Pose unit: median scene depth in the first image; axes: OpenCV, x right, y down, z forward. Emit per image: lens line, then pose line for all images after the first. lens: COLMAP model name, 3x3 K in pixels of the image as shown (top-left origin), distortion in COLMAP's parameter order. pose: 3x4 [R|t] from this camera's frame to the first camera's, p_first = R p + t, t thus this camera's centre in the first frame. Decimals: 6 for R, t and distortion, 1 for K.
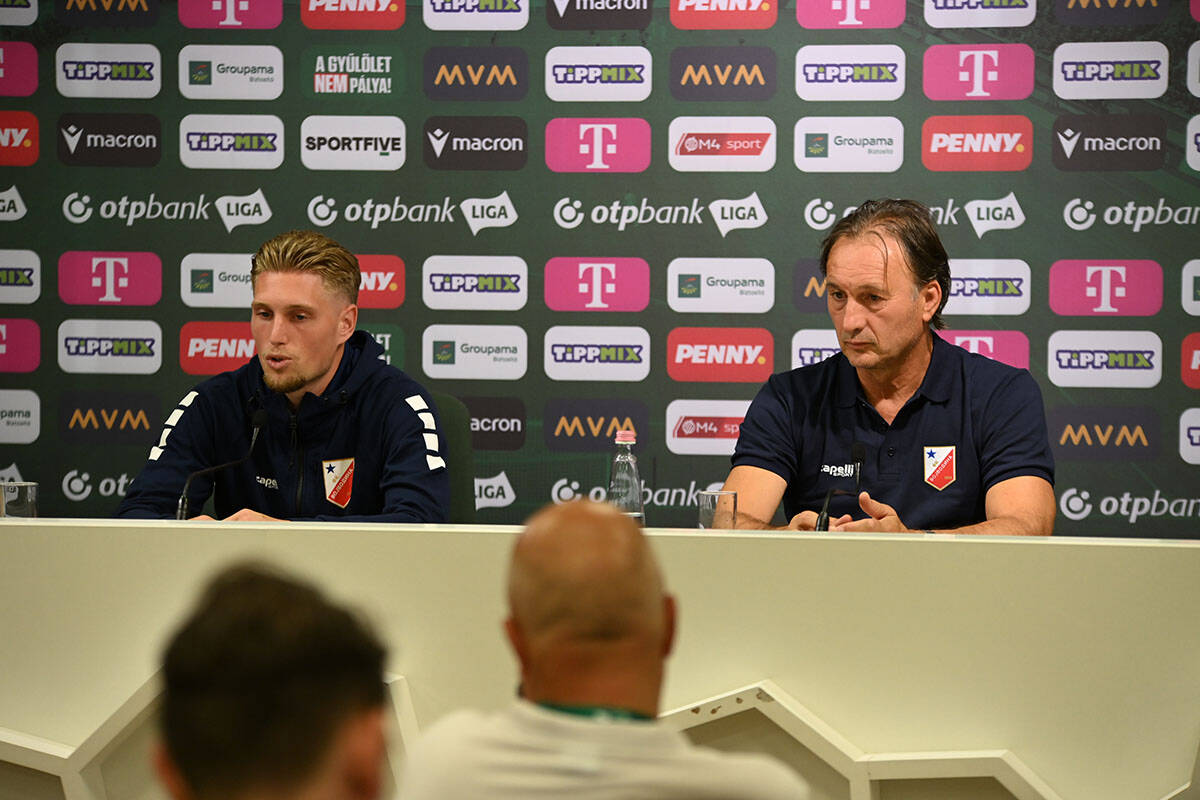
lens RADIAL K [[5307.3, 0, 600.0], [0, 5307.3, 388.4], [0, 0, 1]] dist [1.090128, 0.000000]
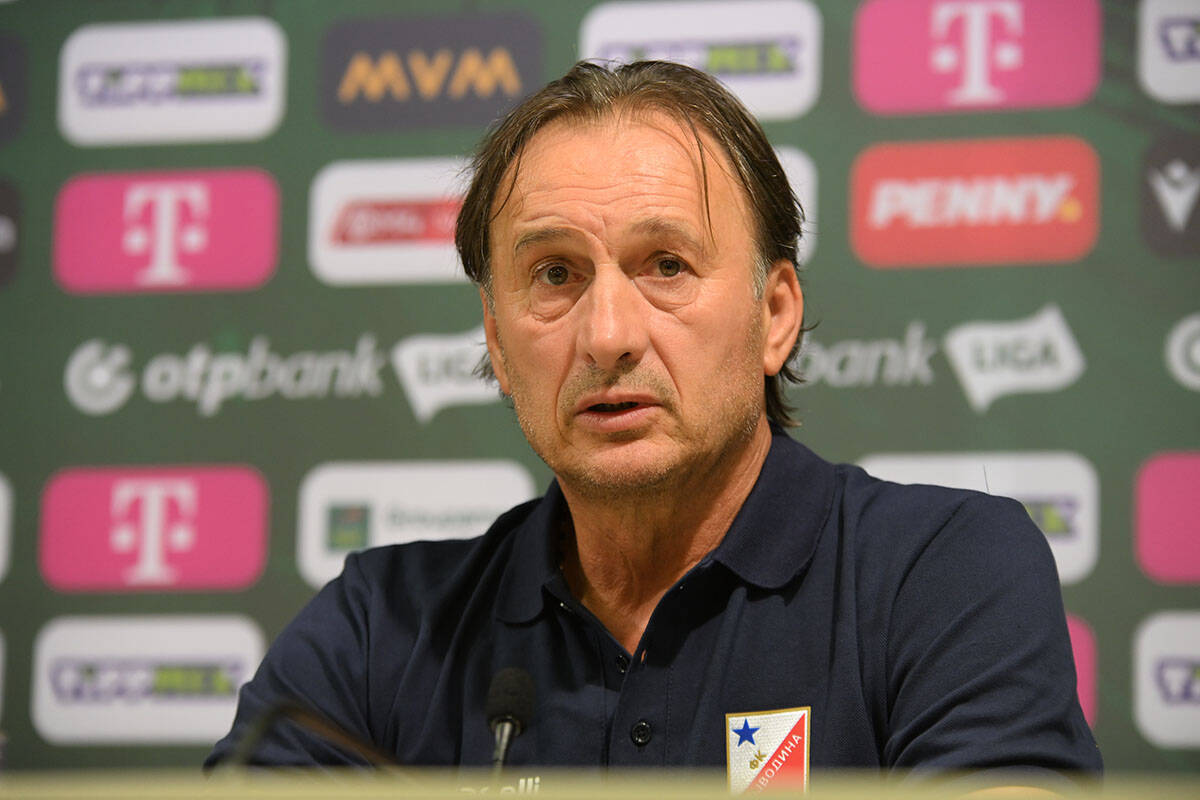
lens RADIAL K [[4843.9, 0, 570.1], [0, 4843.9, 322.5], [0, 0, 1]] dist [0.483881, 0.000000]
pose [[0.998340, 0.006270, -0.057261, 0.059157], [-0.016185, 0.984546, -0.174376, 0.035327], [0.055283, 0.175014, 0.983013, 0.589318]]
